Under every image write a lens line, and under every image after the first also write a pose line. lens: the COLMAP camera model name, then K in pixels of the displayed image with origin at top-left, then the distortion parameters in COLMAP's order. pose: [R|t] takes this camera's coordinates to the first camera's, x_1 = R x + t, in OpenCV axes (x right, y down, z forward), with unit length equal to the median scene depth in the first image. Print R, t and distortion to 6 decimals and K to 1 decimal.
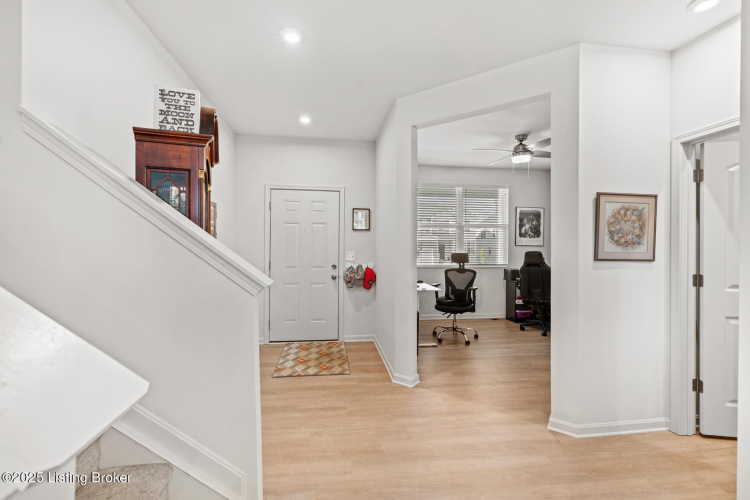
lens RADIAL K [[337.7, 0, 374.7], [0, 337.7, 250.3], [0, 0, 1]] dist [-0.004578, -0.000770]
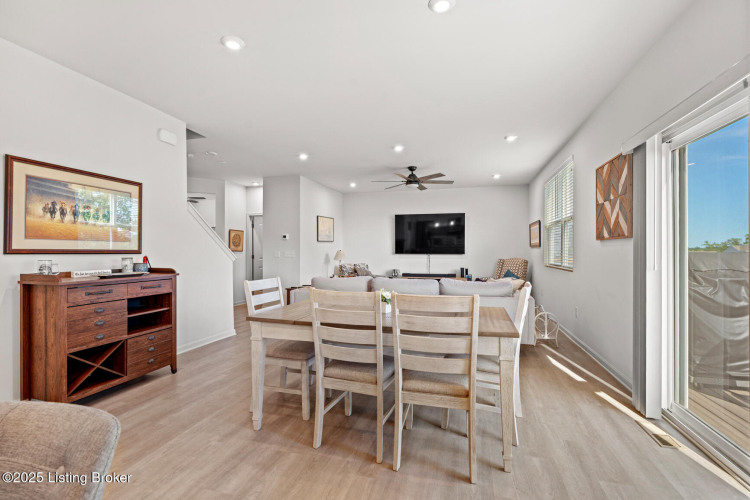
lens RADIAL K [[337.7, 0, 372.1], [0, 337.7, 253.2], [0, 0, 1]] dist [-0.004578, -0.000770]
pose [[0.396244, -0.007110, 0.918118, -1.682857], [0.004901, 0.999972, 0.005628, 0.038892], [-0.918132, 0.002269, 0.396268, -1.446507]]
